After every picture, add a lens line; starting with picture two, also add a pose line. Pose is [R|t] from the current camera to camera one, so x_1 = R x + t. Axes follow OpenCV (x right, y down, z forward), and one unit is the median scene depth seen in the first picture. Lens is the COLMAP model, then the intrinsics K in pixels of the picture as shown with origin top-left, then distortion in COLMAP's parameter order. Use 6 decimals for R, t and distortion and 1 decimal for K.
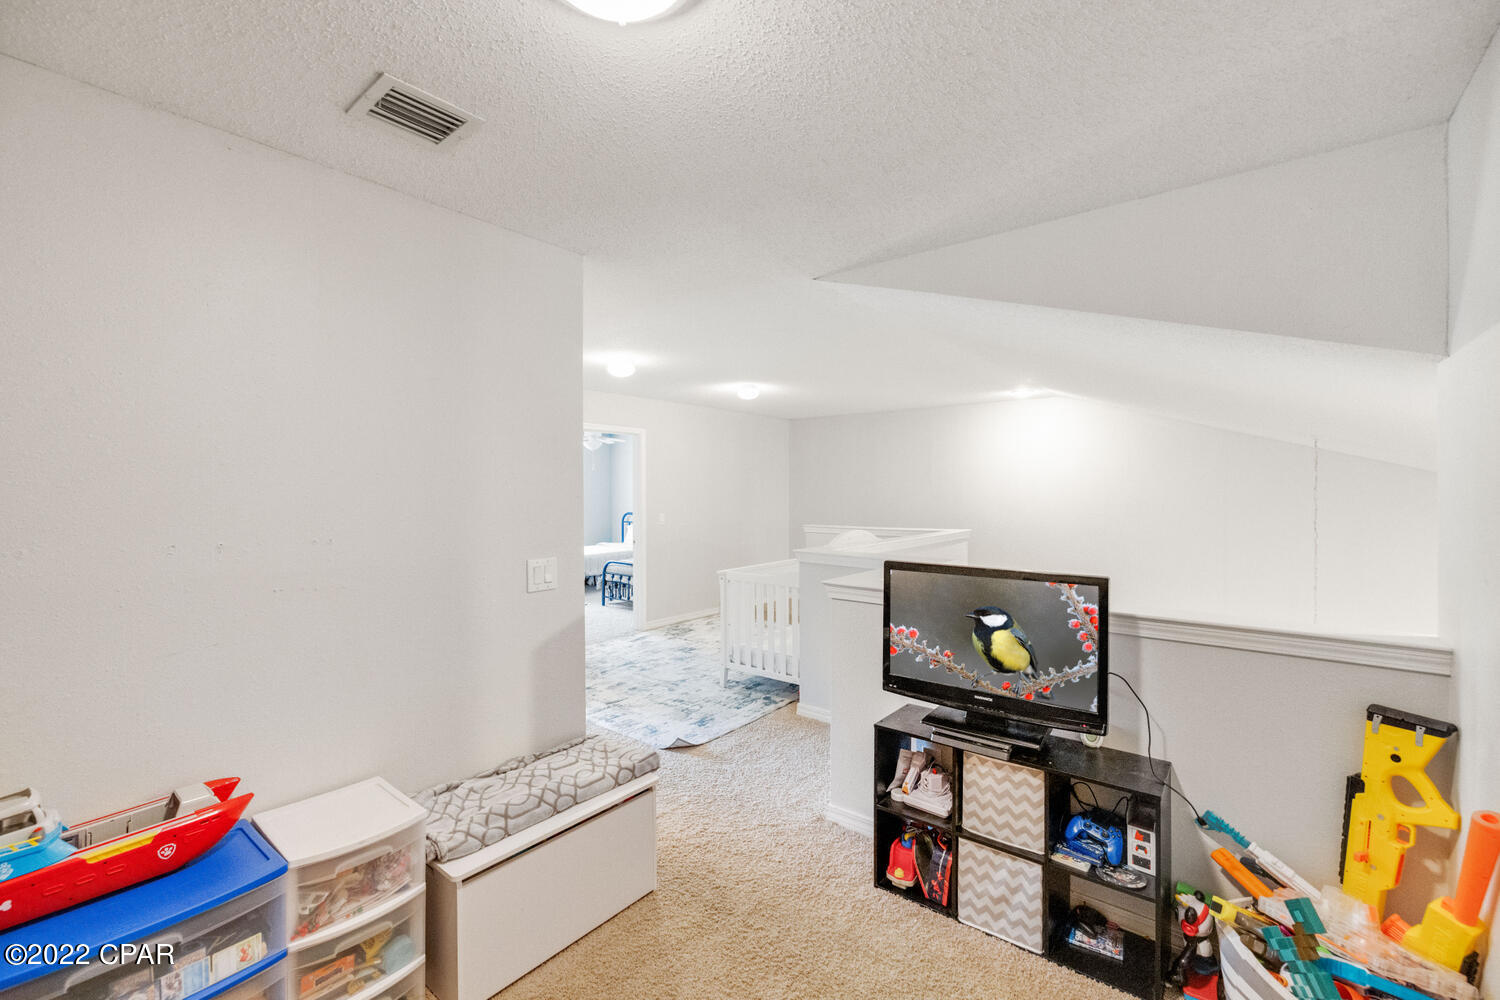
lens RADIAL K [[631.1, 0, 751.2], [0, 631.1, 494.7], [0, 0, 1]] dist [0.000636, -0.001131]
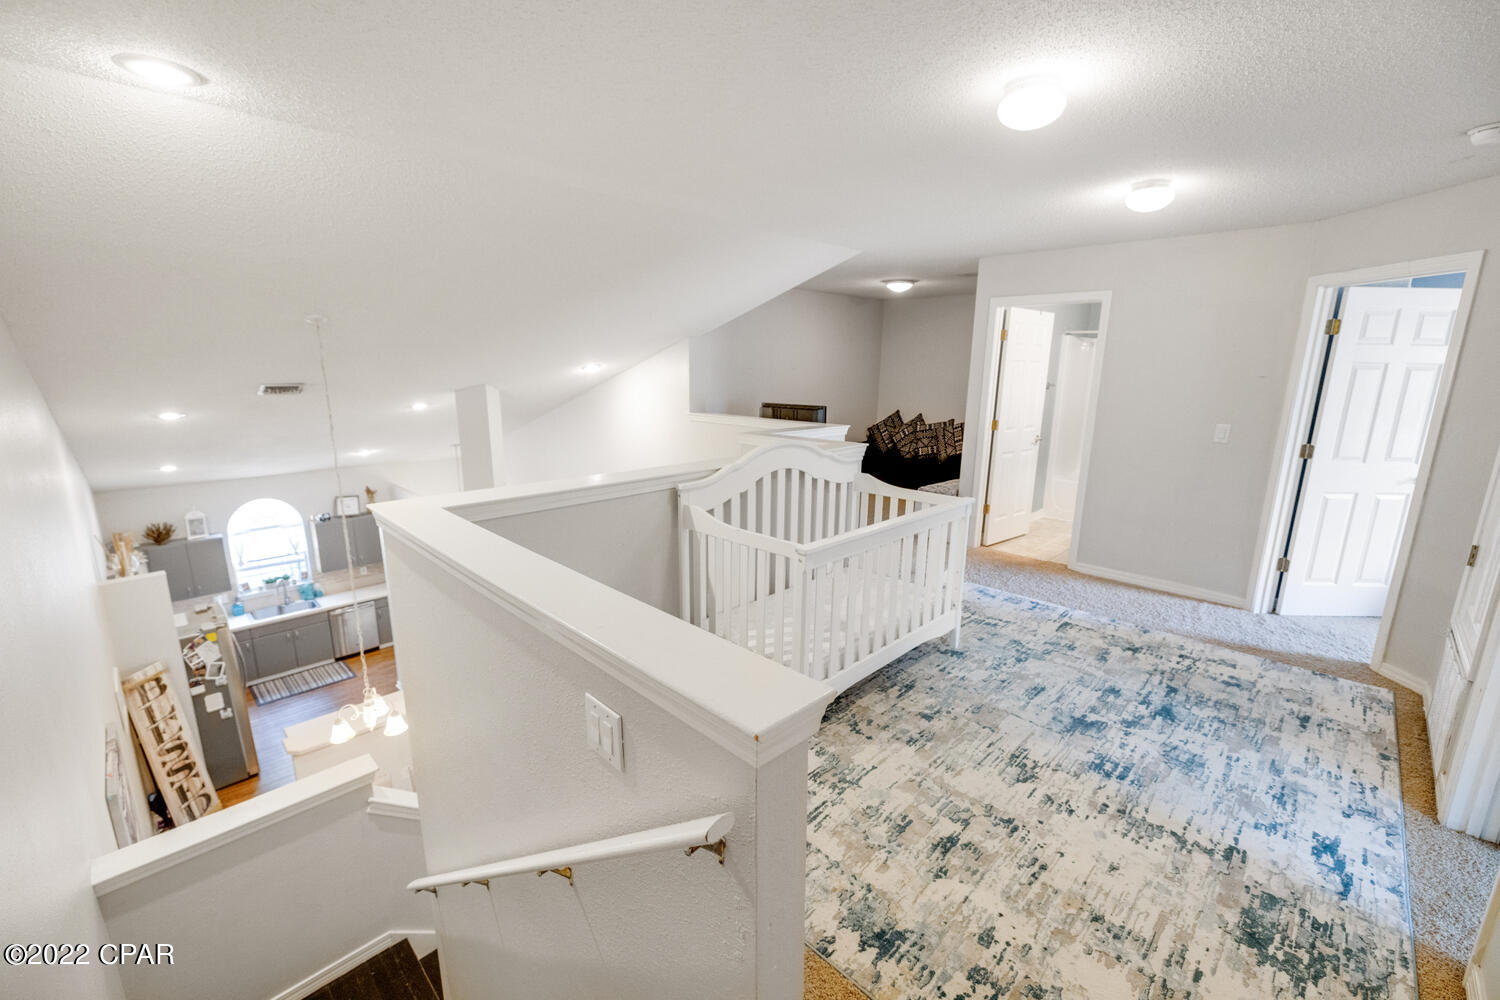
lens RADIAL K [[631.1, 0, 750.4], [0, 631.1, 498.9], [0, 0, 1]] dist [0.000636, -0.001131]
pose [[-0.995430, -0.028999, 0.090983, 0.134921], [-0.008583, 0.976088, 0.217208, -0.033612], [-0.095106, 0.215434, -0.971876, 1.709741]]
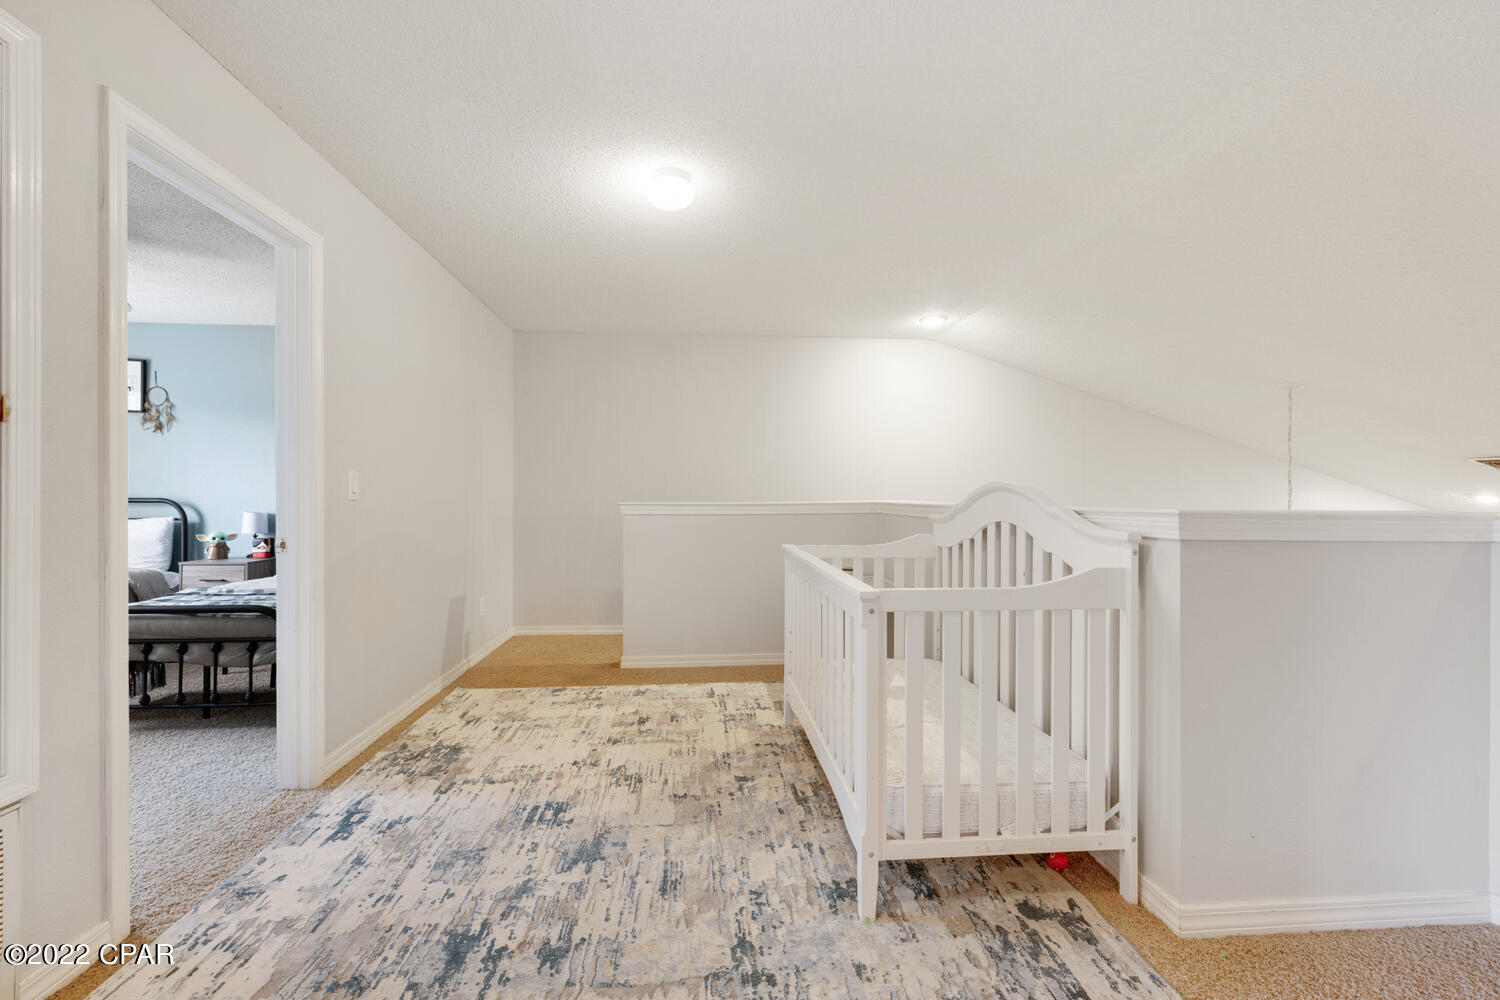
lens RADIAL K [[631.1, 0, 746.7], [0, 631.1, 500.8], [0, 0, 1]] dist [0.000636, -0.001131]
pose [[0.726320, -0.003907, 0.687345, -0.333249], [0.003472, 0.999992, 0.002015, 0.068837], [-0.687348, 0.000923, 0.726328, 0.780822]]
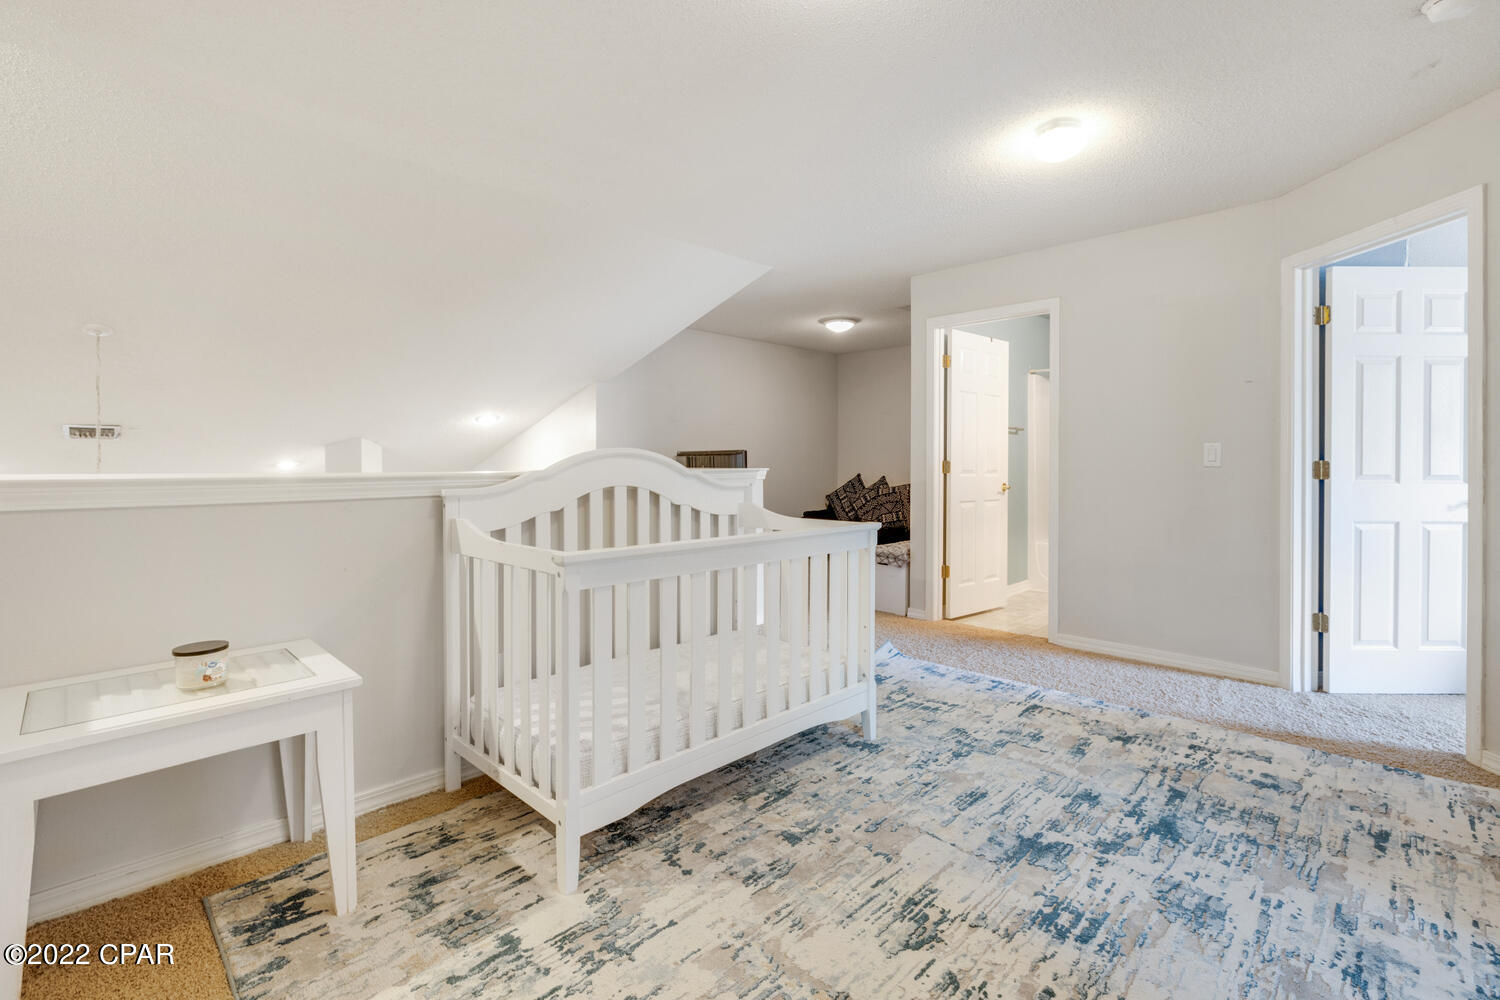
lens RADIAL K [[681.0, 0, 739.6], [0, 681.0, 457.6], [0, 0, 1]] dist [-0.008211, 0.001415]
pose [[-0.994560, 0.003613, 0.104101, 0.004769], [0.003734, 0.999993, 0.000969, 0.063395], [-0.104097, 0.001352, -0.994566, 1.572888]]
